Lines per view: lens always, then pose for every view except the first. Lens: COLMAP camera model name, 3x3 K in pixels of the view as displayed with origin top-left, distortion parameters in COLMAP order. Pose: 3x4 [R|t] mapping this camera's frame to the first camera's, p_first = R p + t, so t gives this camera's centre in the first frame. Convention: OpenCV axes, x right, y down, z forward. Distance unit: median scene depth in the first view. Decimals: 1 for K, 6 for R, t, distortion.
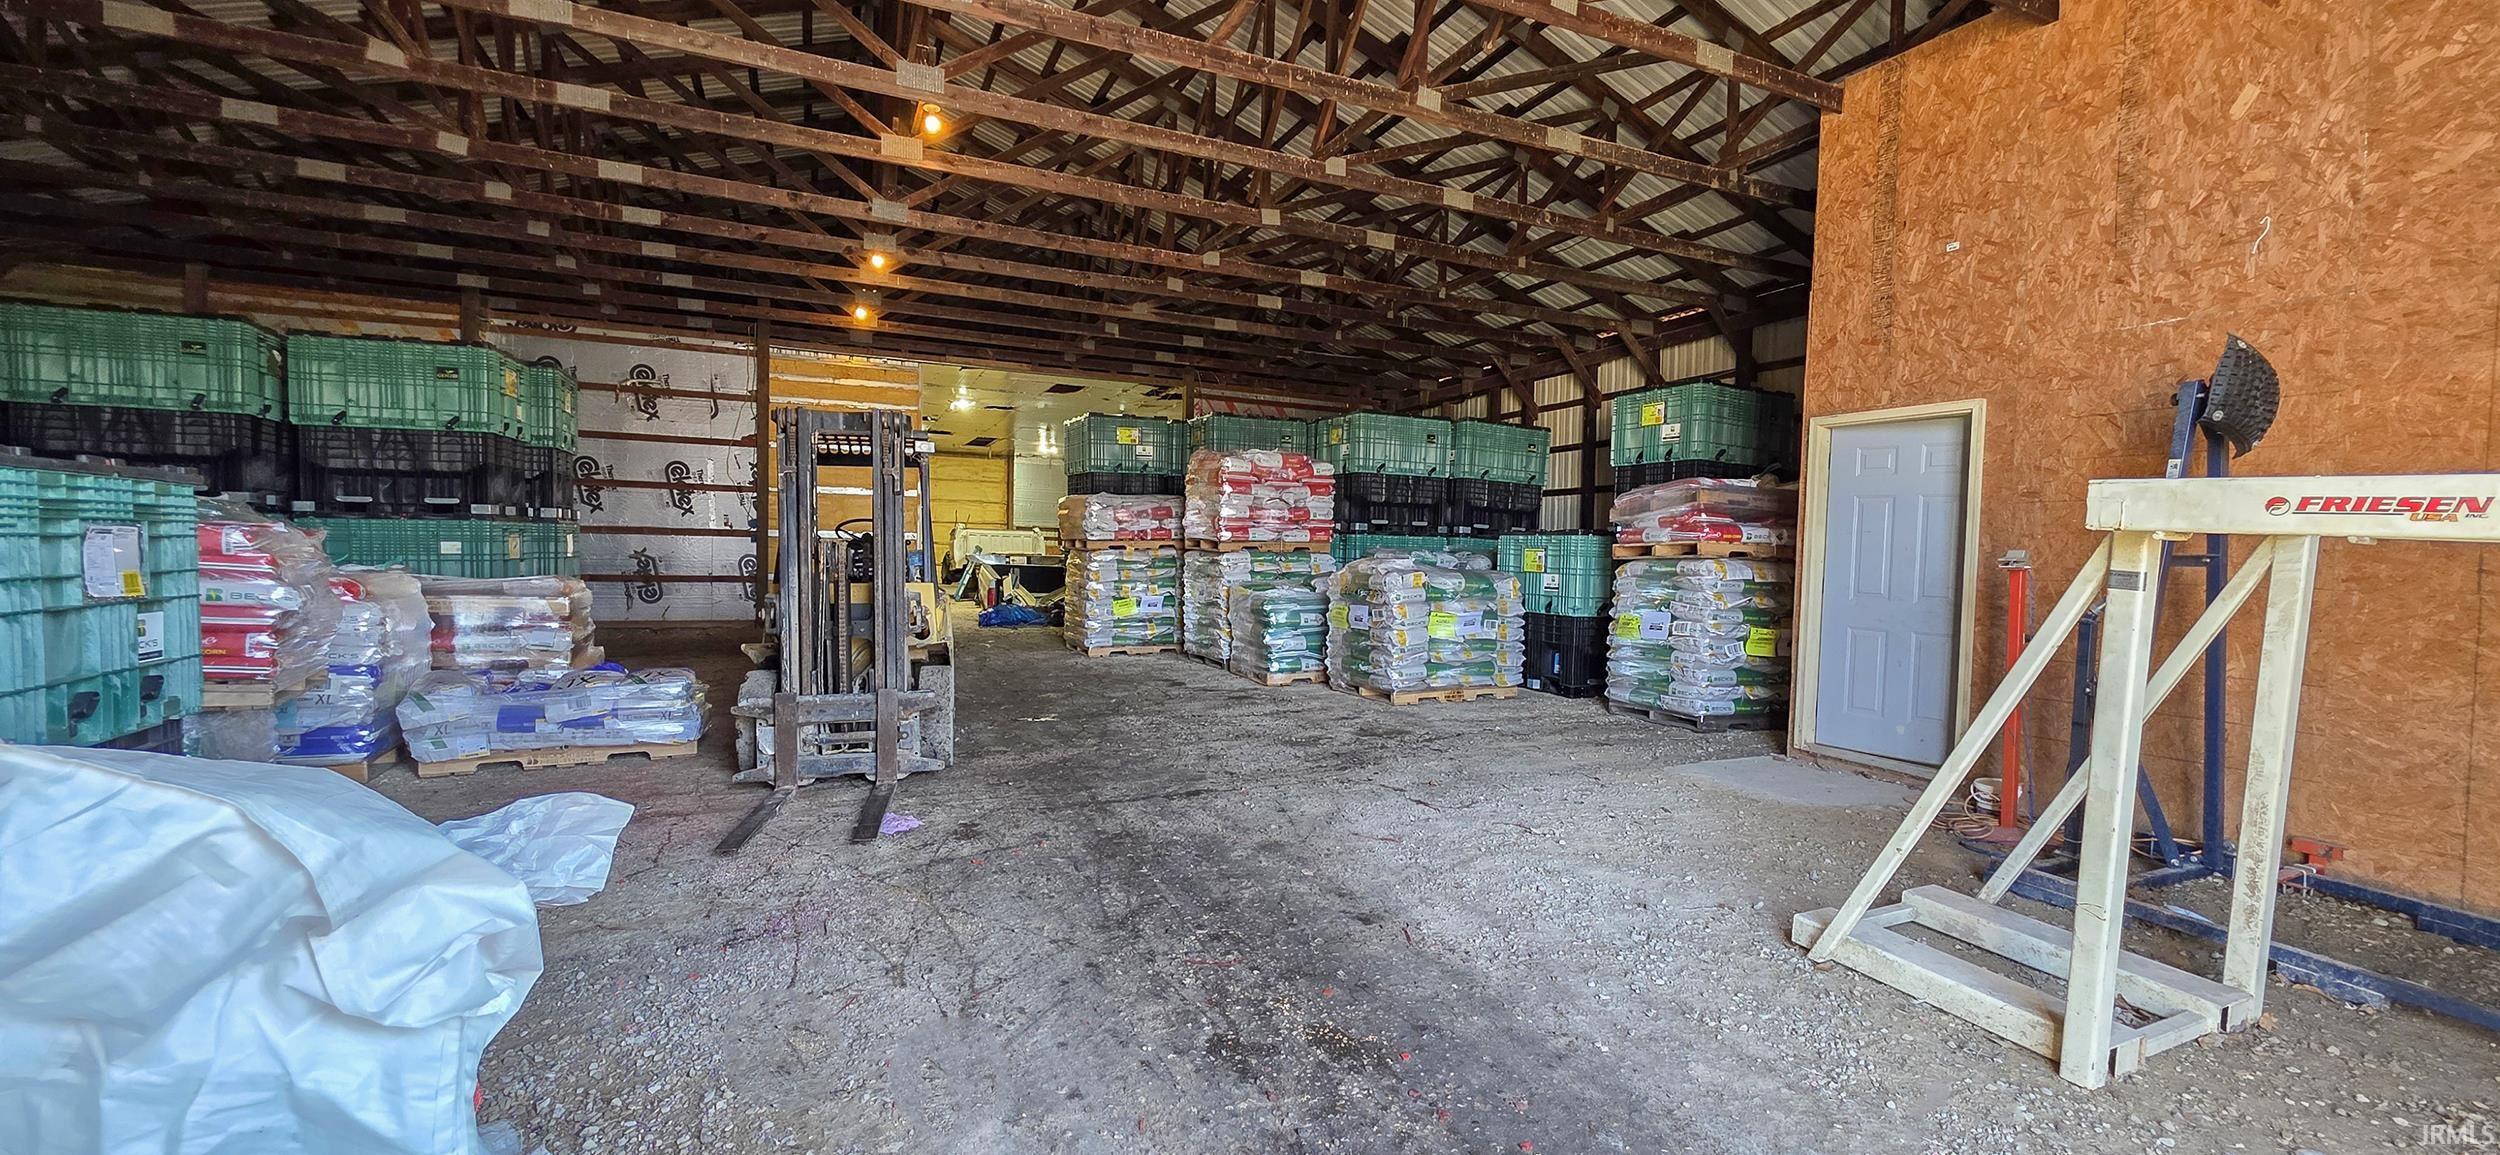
lens RADIAL K [[990.6, 0, 1250.0], [0, 990.6, 577.5], [0, 0, 1]] dist [0.001049, -0.000200]
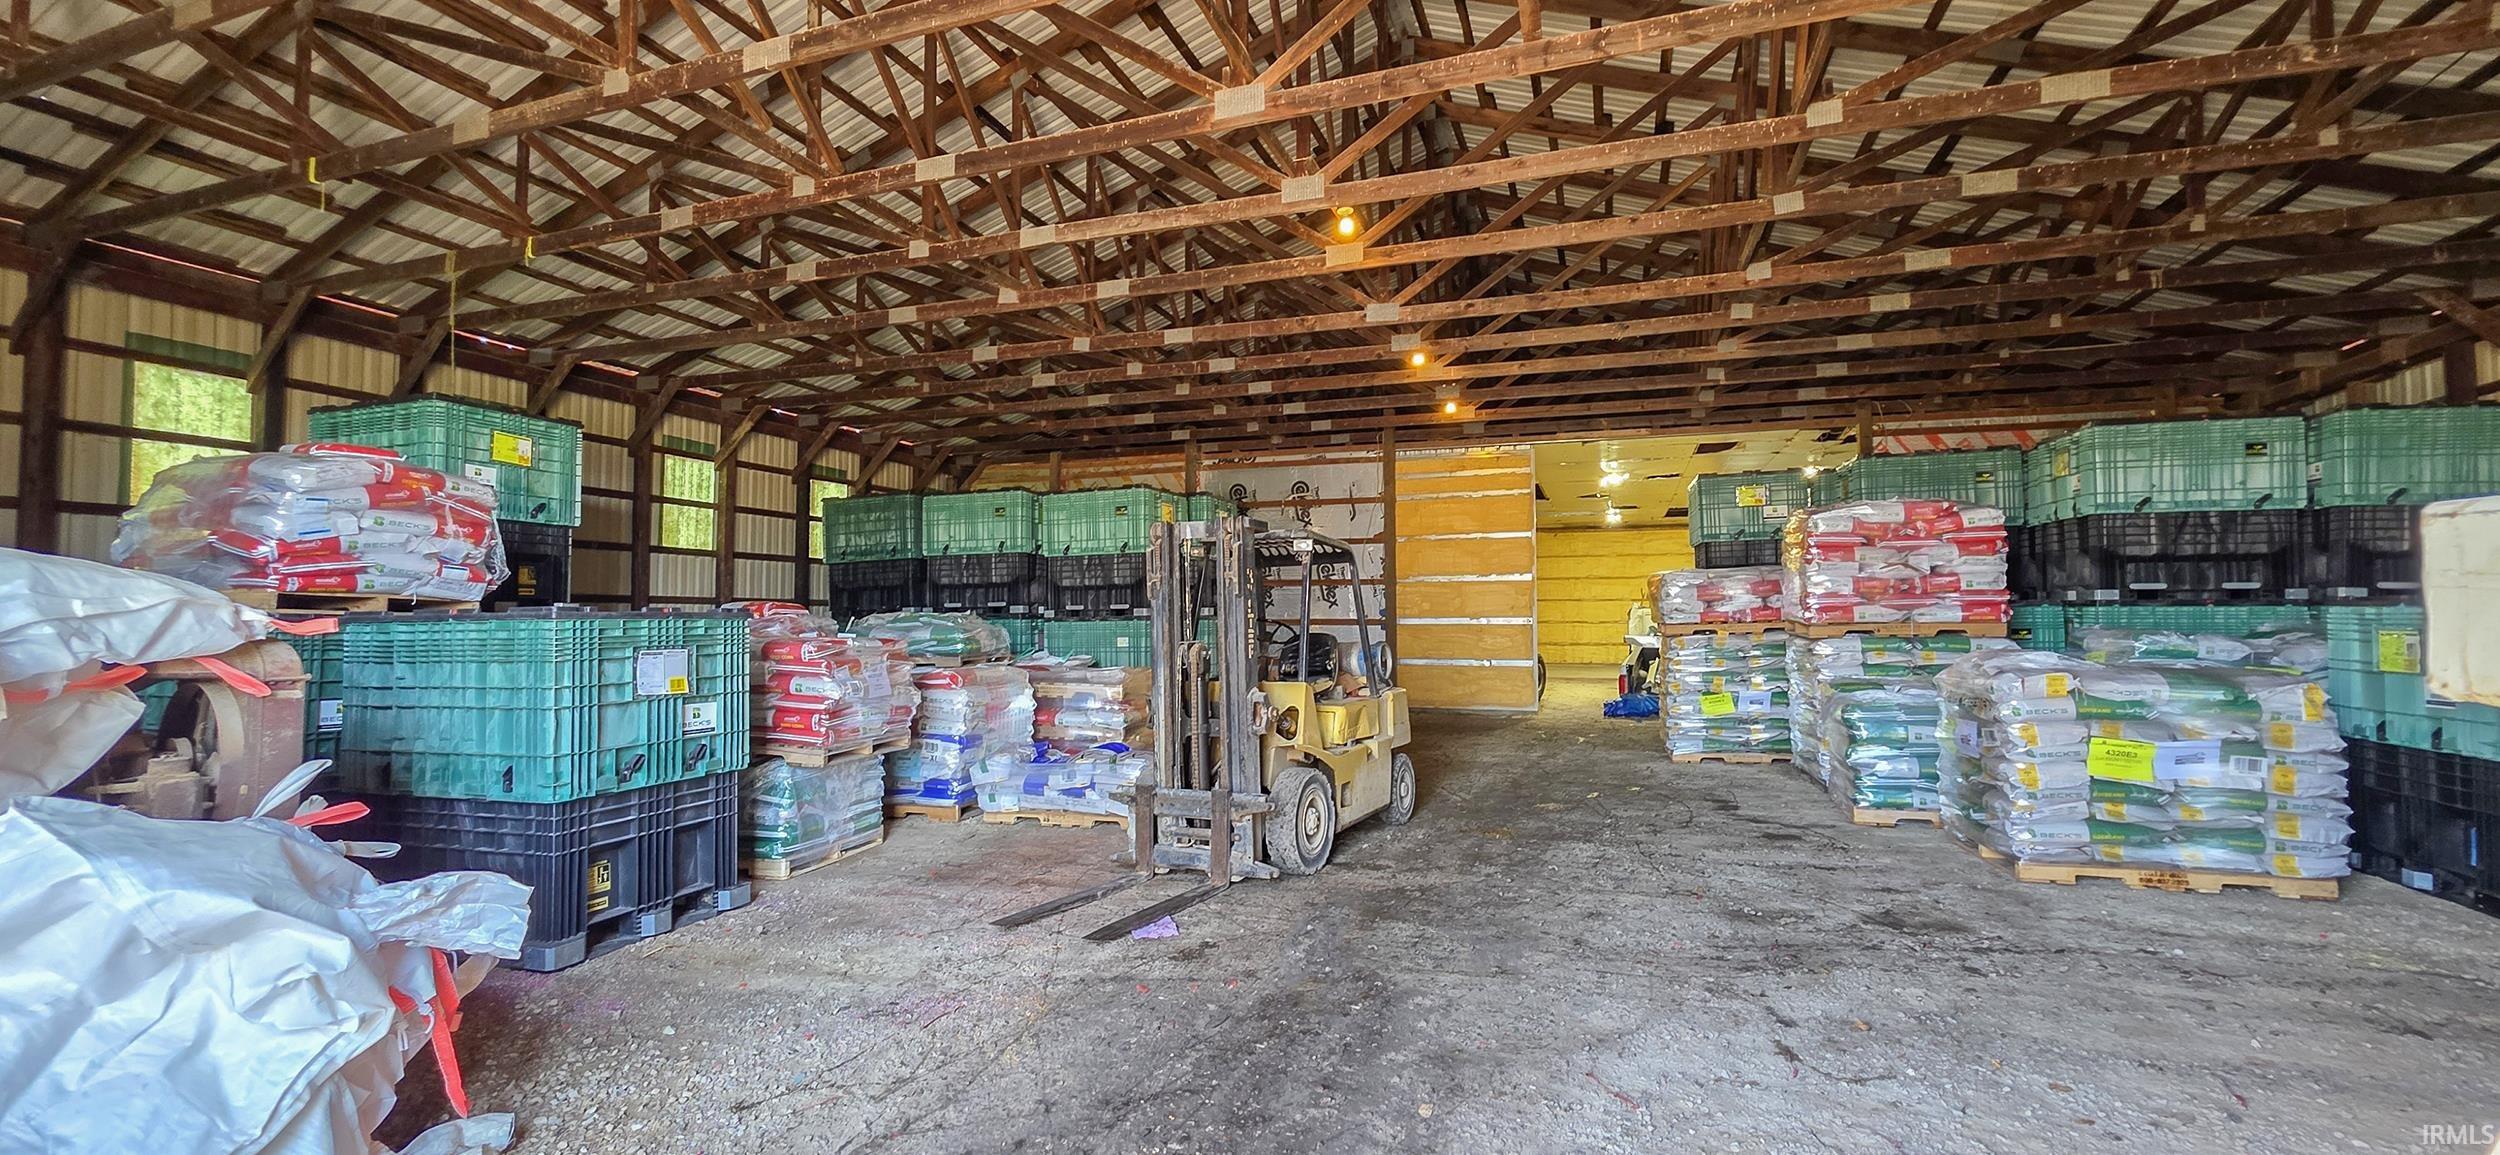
lens RADIAL K [[990.6, 0, 1250.0], [0, 990.6, 577.5], [0, 0, 1]] dist [0.001049, -0.000200]
pose [[0.722133, -0.051155, -0.689860, 0.229055], [-0.001292, 0.997160, -0.075295, -0.017303], [0.691753, 0.055264, 0.720016, 0.173633]]
